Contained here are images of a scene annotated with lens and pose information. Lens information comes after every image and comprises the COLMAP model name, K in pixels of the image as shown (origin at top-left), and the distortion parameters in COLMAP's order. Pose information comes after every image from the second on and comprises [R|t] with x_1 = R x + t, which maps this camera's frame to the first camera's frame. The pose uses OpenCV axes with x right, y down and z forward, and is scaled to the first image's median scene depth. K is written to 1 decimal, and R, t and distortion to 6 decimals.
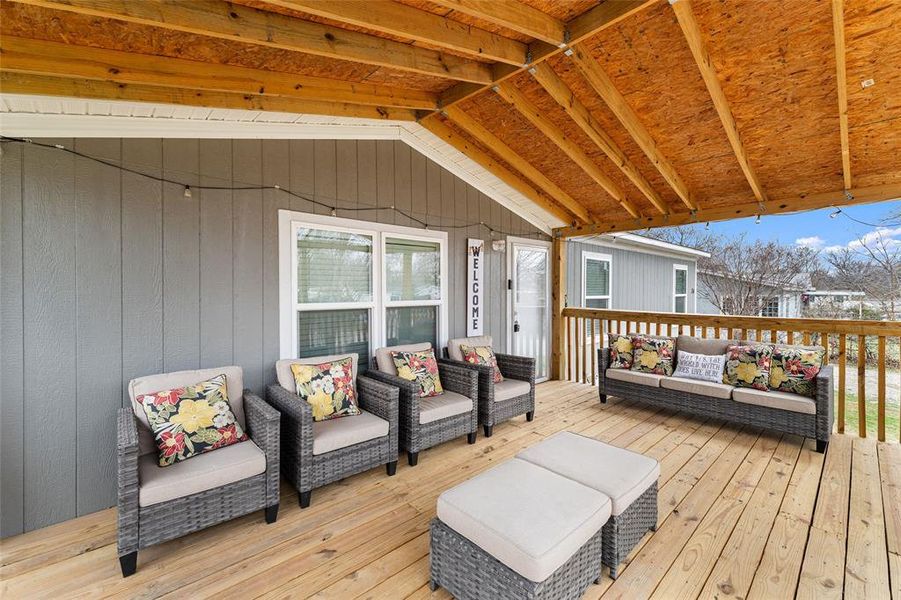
lens RADIAL K [[380.9, 0, 452.0], [0, 380.9, 291.3], [0, 0, 1]] dist [0.001460, 0.000146]
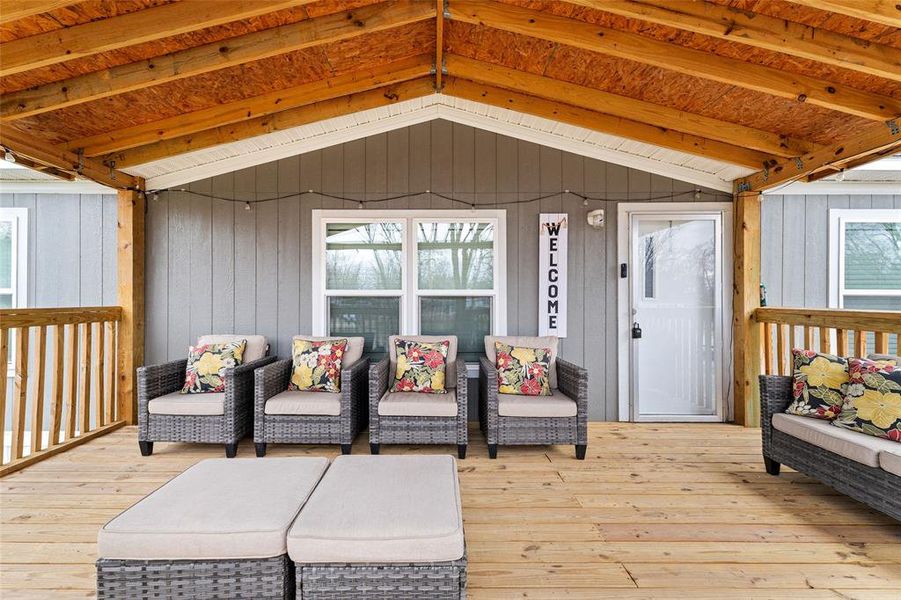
lens RADIAL K [[387.1, 0, 448.8], [0, 387.1, 300.6], [0, 0, 1]] dist [0.001498, 0.000327]
pose [[0.731086, -0.002631, -0.682281, 0.452800], [-0.004307, 0.999955, -0.008471, 0.050609], [0.682272, 0.009131, 0.731041, 0.276977]]
